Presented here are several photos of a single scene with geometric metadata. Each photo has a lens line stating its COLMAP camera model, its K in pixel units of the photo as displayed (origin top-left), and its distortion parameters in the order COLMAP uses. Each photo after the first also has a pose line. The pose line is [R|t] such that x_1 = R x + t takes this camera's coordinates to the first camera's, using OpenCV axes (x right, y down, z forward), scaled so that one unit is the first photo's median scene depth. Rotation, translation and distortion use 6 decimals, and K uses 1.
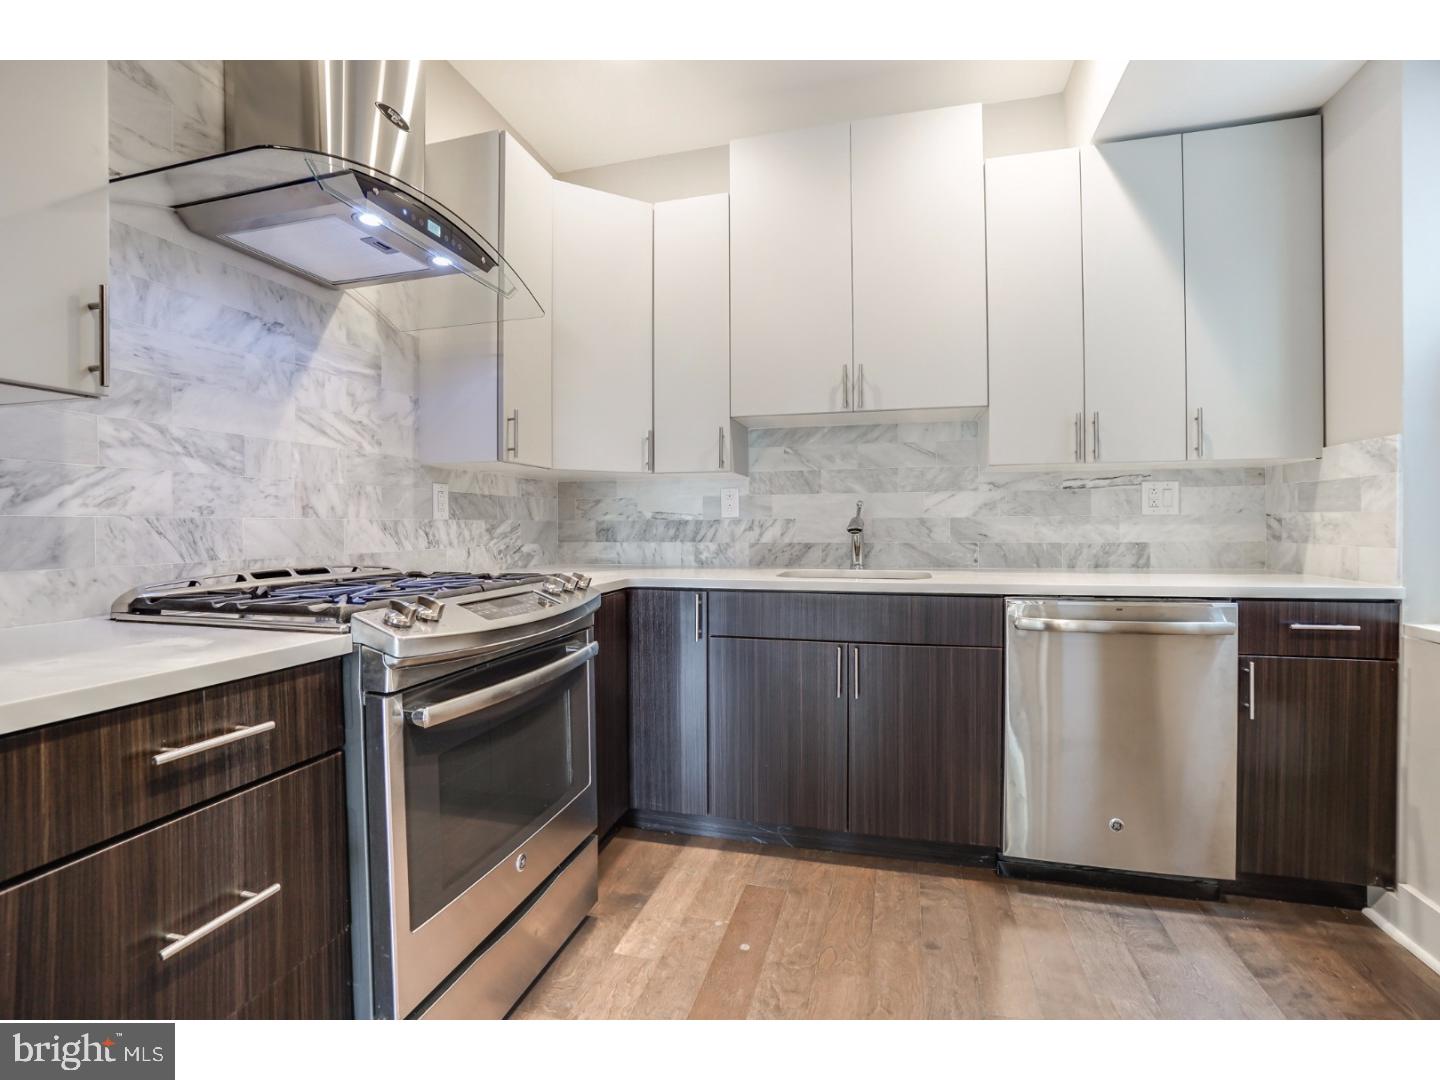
lens RADIAL K [[645.7, 0, 726.0], [0, 645.7, 539.0], [0, 0, 1]] dist [-0.064879, 0.024100]
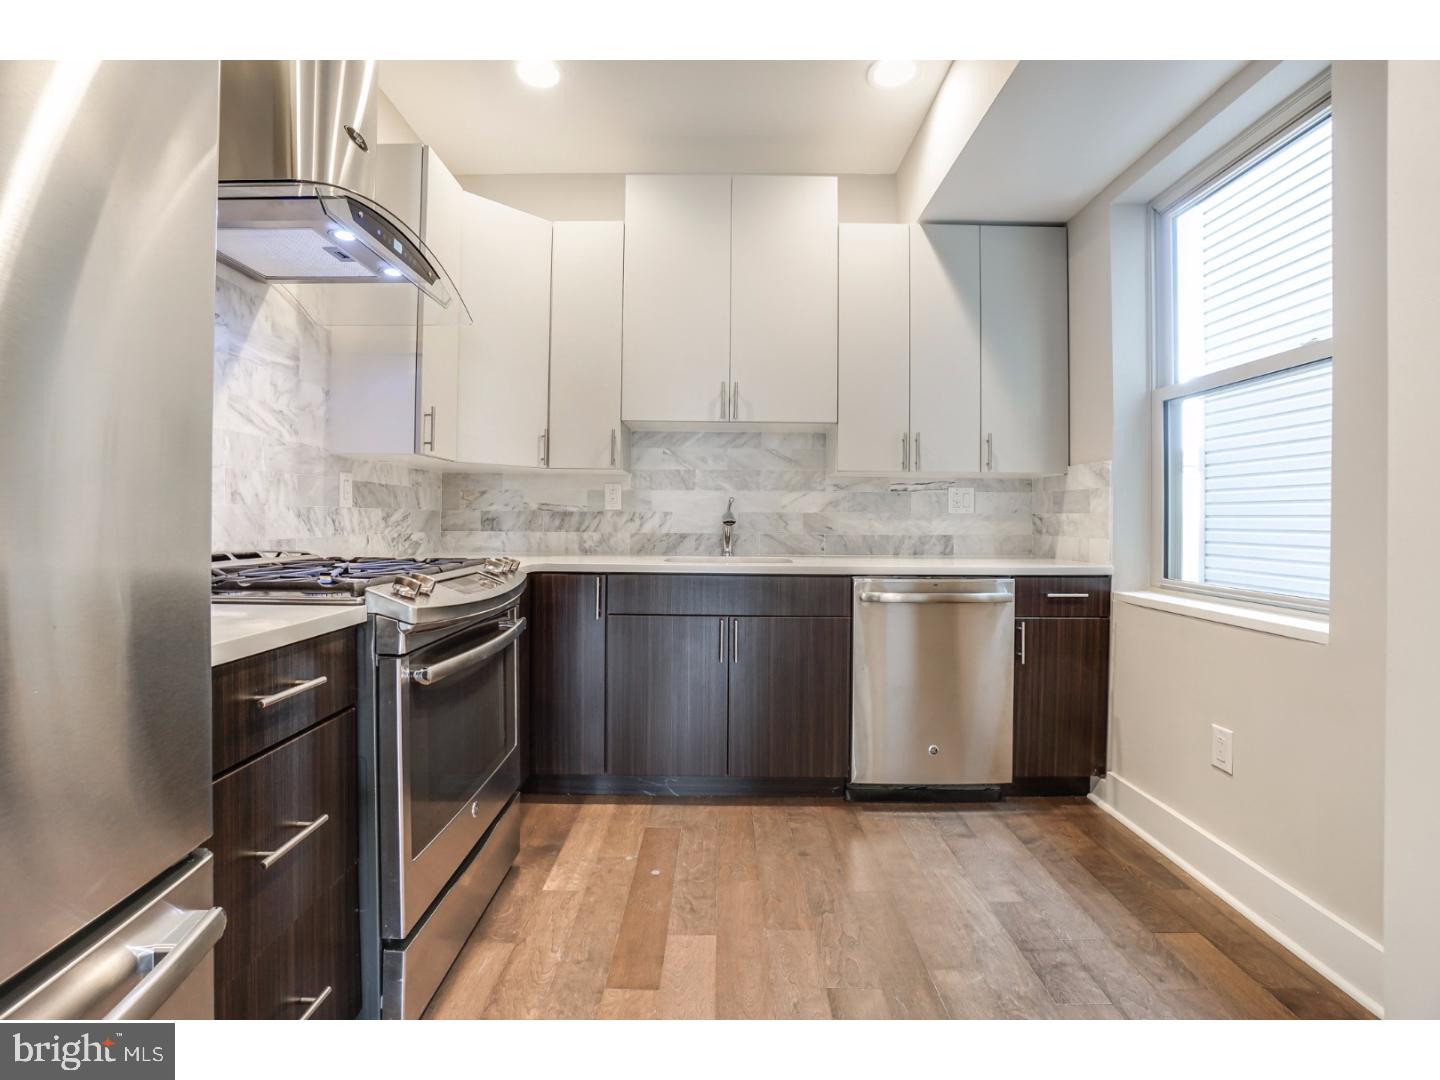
lens RADIAL K [[646.6, 0, 717.8], [0, 646.6, 528.6], [0, 0, 1]] dist [-0.064674, 0.022786]
pose [[0.966952, 0.009783, 0.254771, -0.146675], [-0.008539, 0.999946, -0.005989, 0.005411], [-0.254815, 0.003616, 0.966983, -0.164434]]
